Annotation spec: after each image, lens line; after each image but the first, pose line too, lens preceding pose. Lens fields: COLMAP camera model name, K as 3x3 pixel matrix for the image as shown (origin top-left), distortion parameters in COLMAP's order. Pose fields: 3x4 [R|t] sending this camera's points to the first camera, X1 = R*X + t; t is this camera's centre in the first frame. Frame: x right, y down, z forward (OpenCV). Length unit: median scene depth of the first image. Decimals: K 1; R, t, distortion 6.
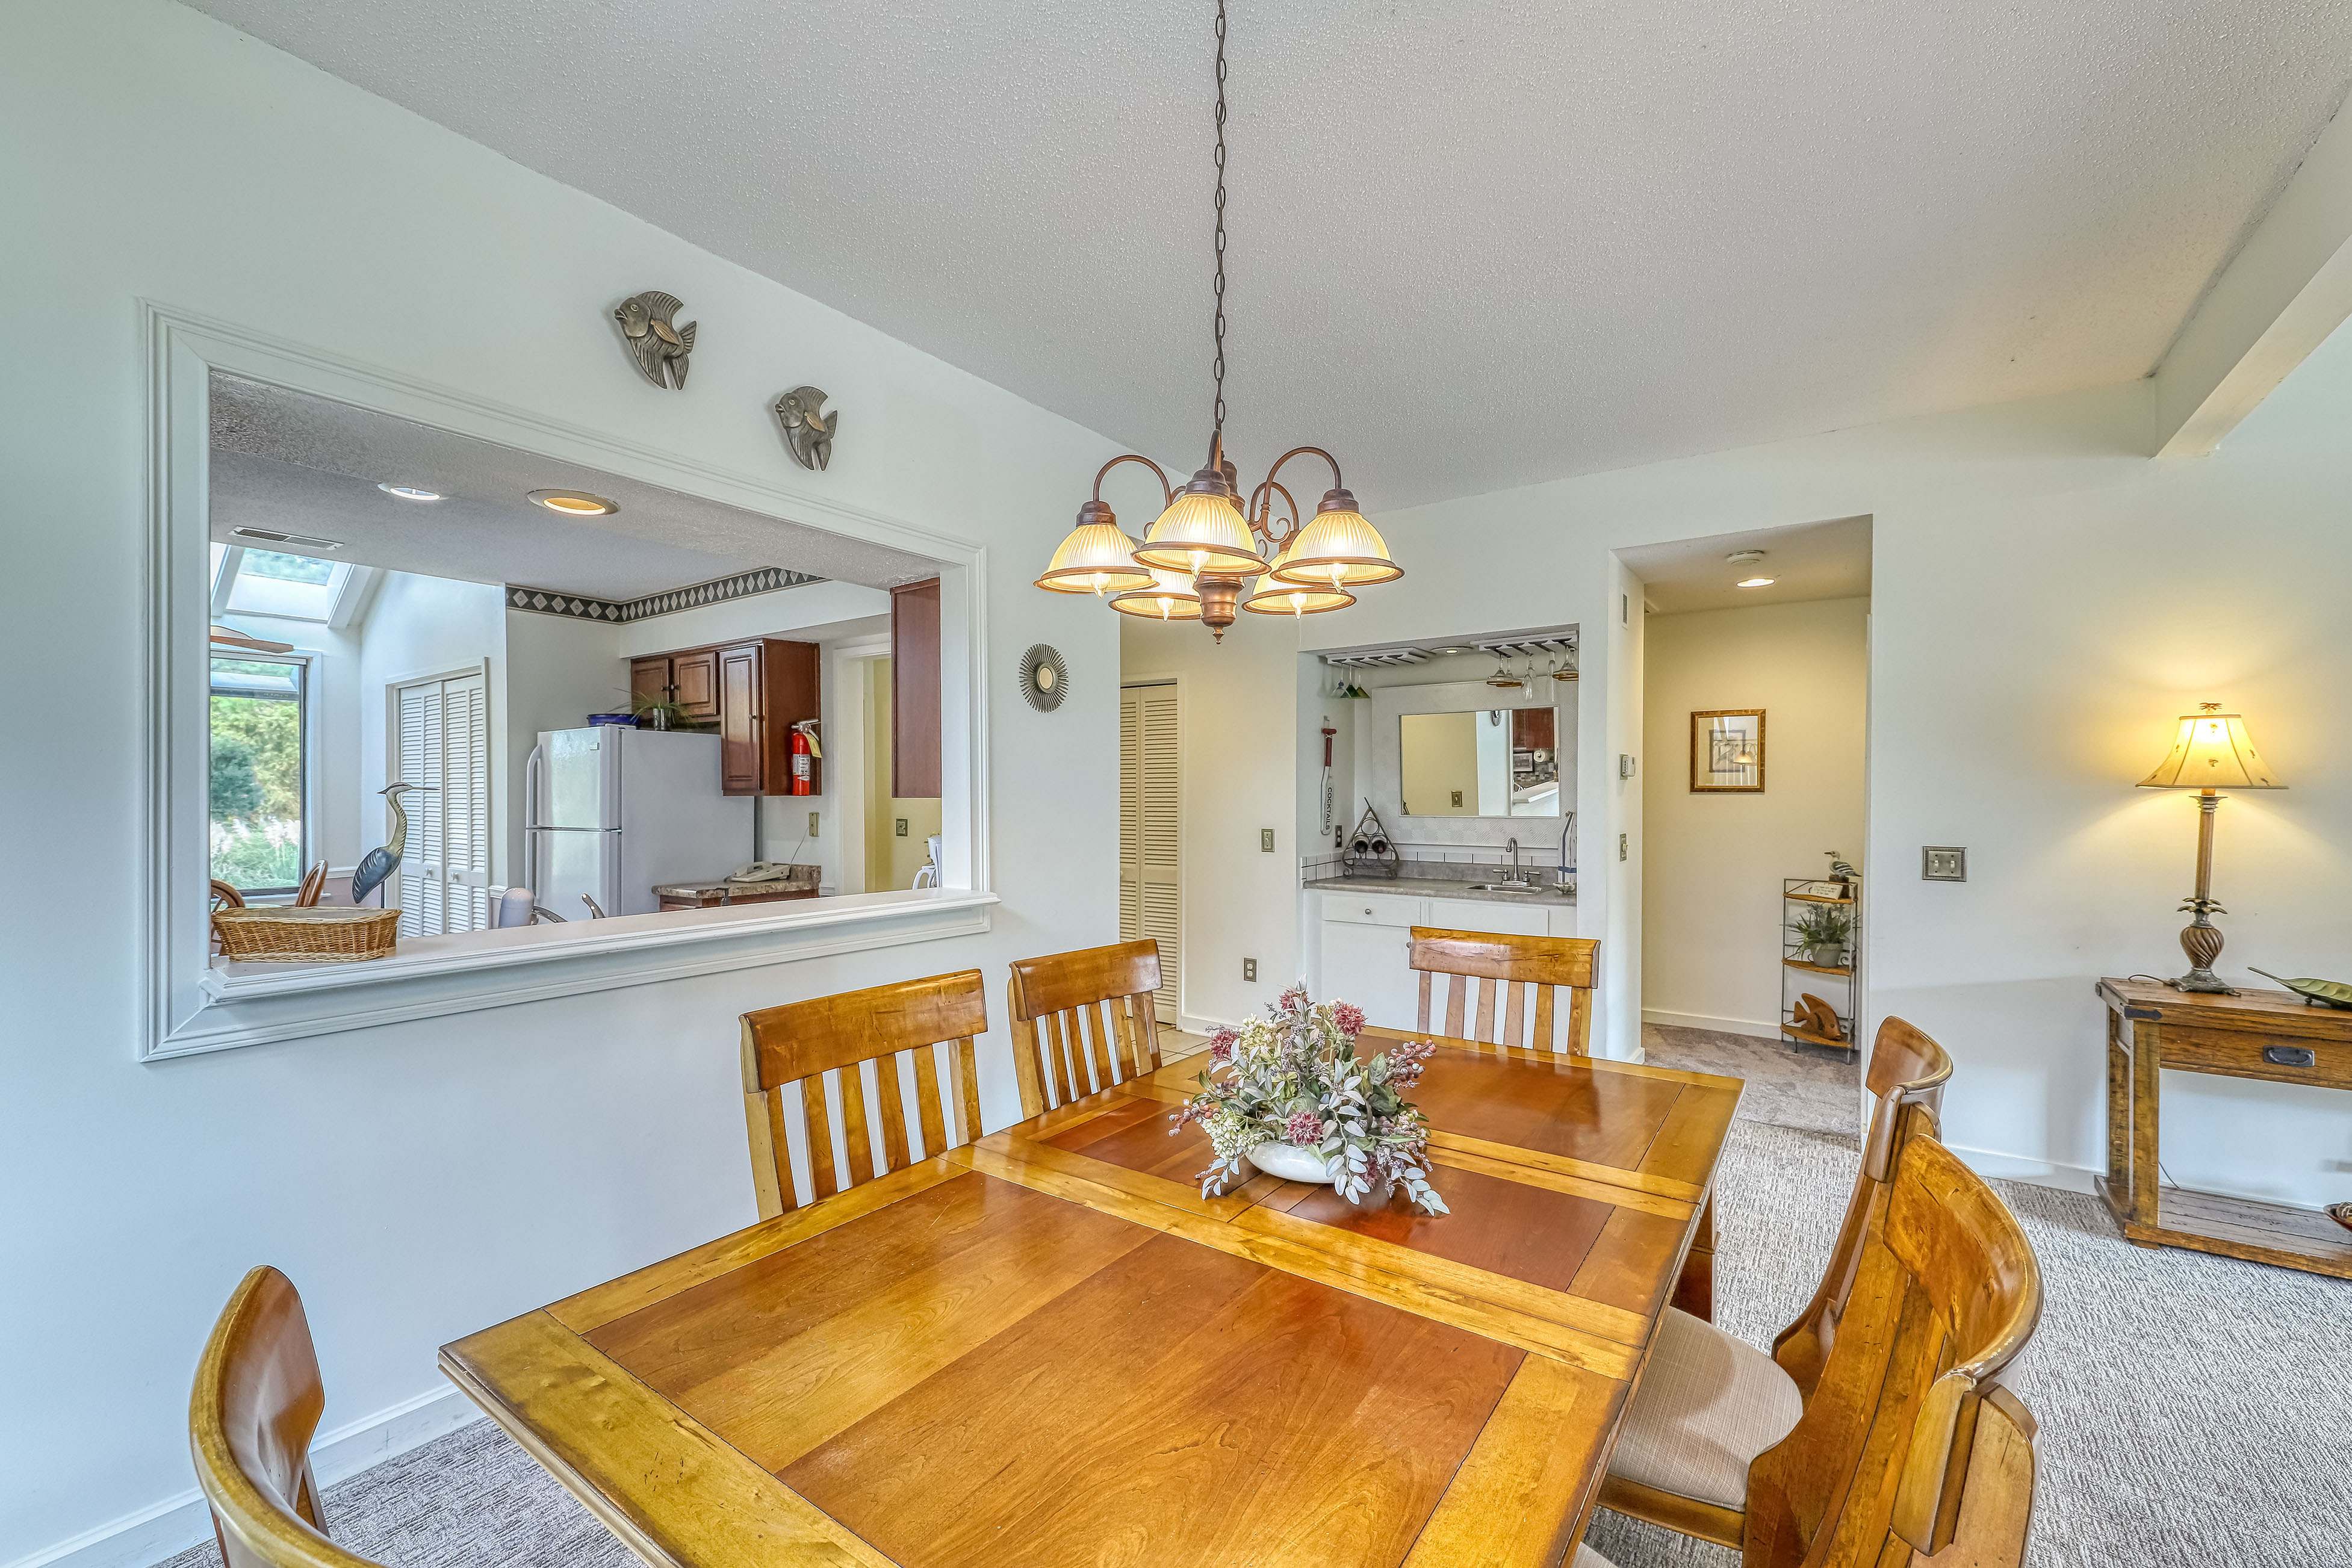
lens RADIAL K [[975.3, 0, 1172.7], [0, 975.3, 793.2], [0, 0, 1]] dist [-0.001531, -0.000061]
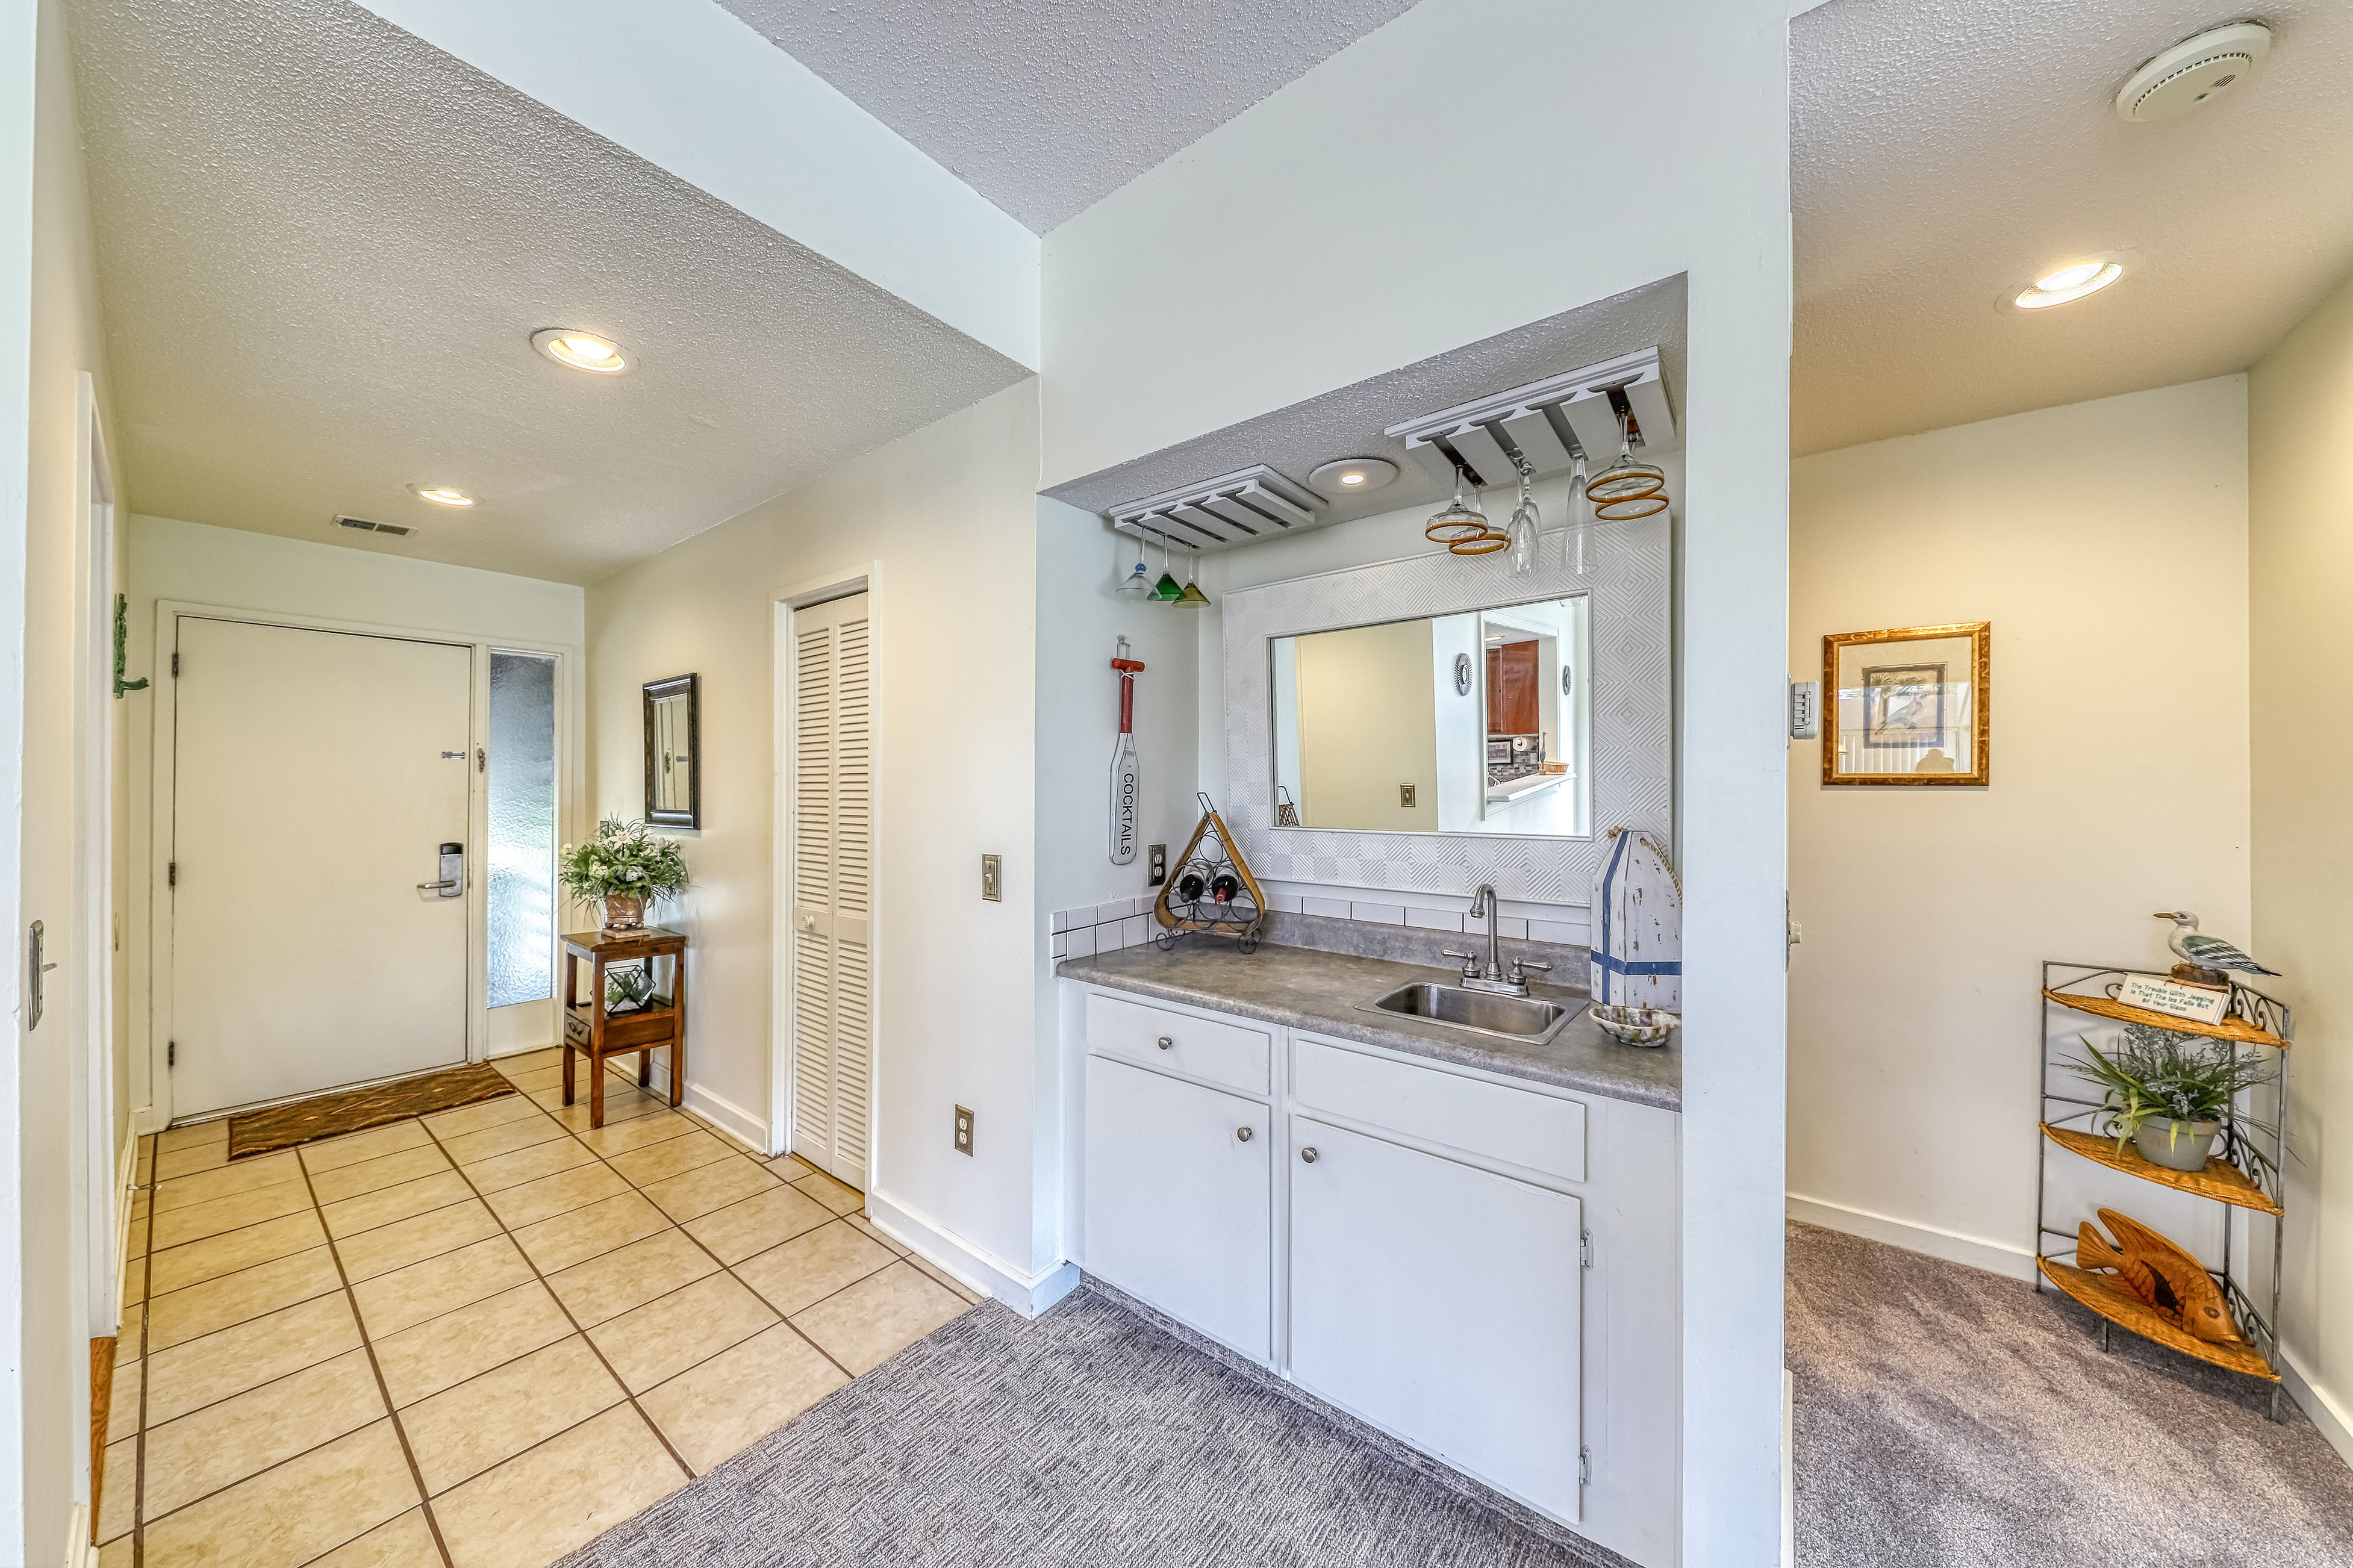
lens RADIAL K [[770.3, 0, 1187.9], [0, 770.3, 781.3], [0, 0, 1]] dist [0.005097, -0.003435]
pose [[0.999375, 0.003721, -0.035151, 0.210078], [-0.004084, 0.999939, -0.010276, 0.002336], [0.035110, 0.010413, 0.999329, 0.601075]]
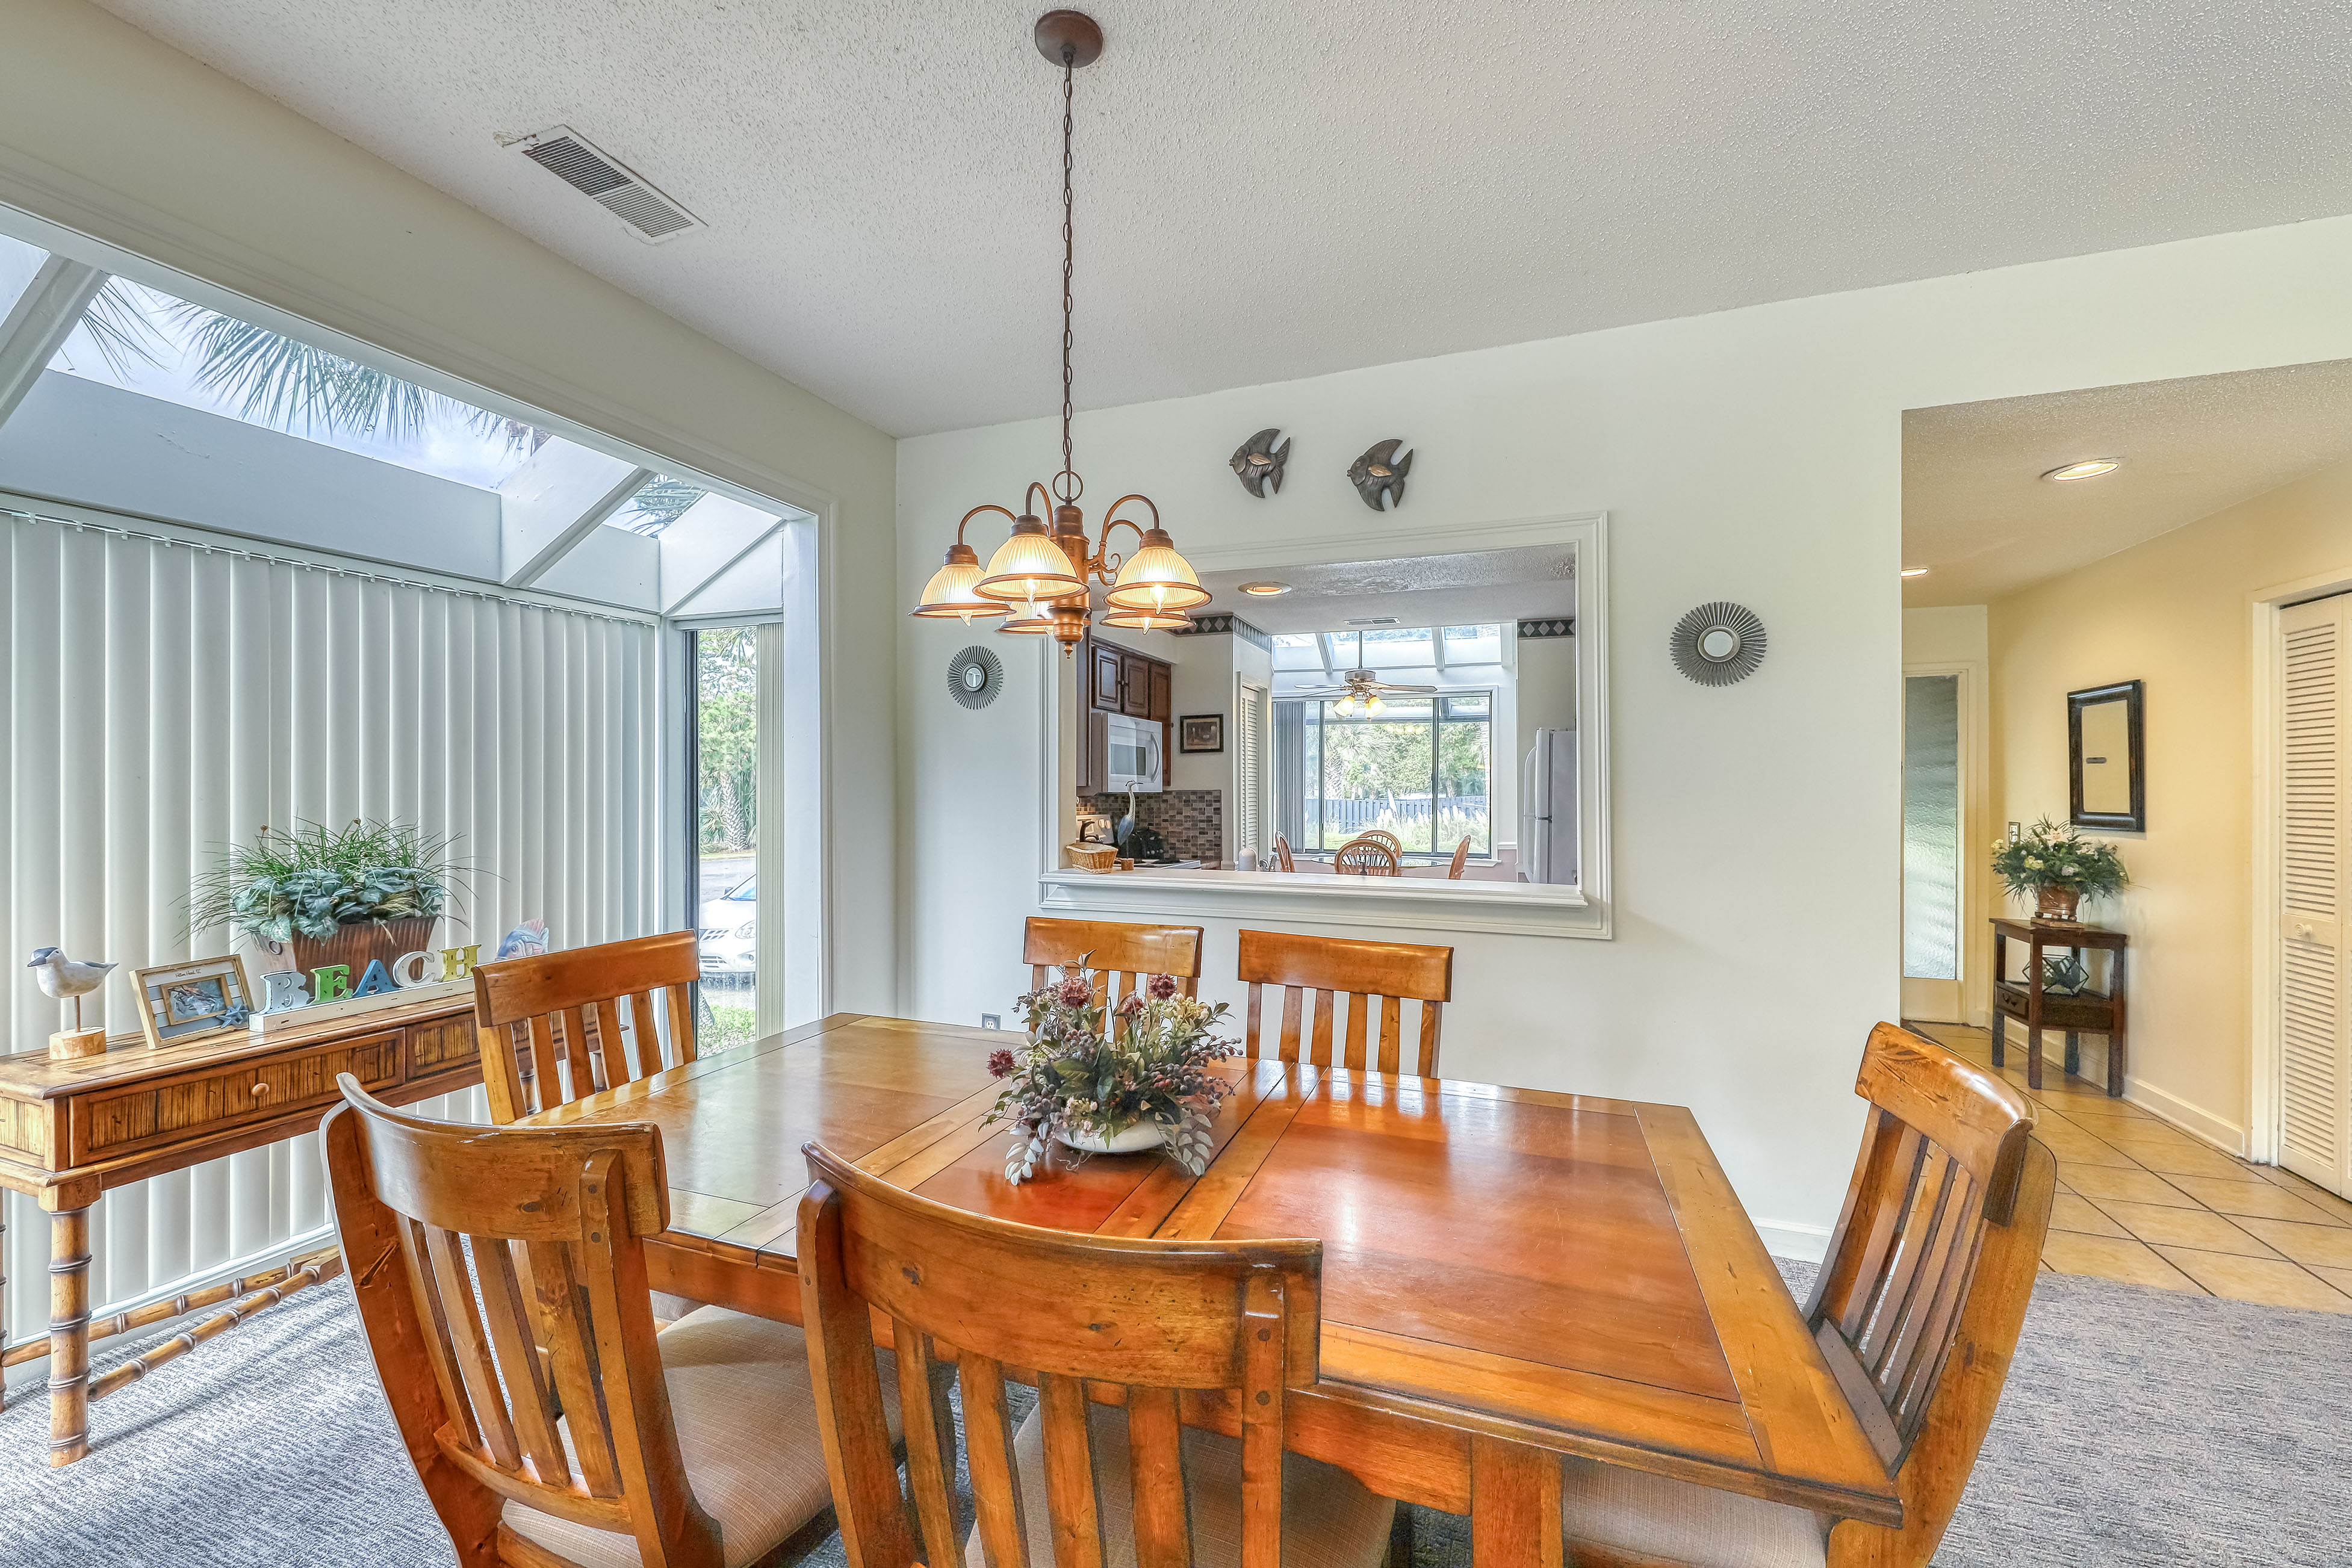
lens RADIAL K [[943.4, 0, 1167.0], [0, 943.4, 788.5], [0, 0, 1]] dist [0.000876, -0.000108]
pose [[0.237894, 0.003886, -0.971283, 0.357997], [-0.004883, 0.999984, 0.002805, 0.002111], [0.971279, 0.004075, 0.237910, 0.245919]]
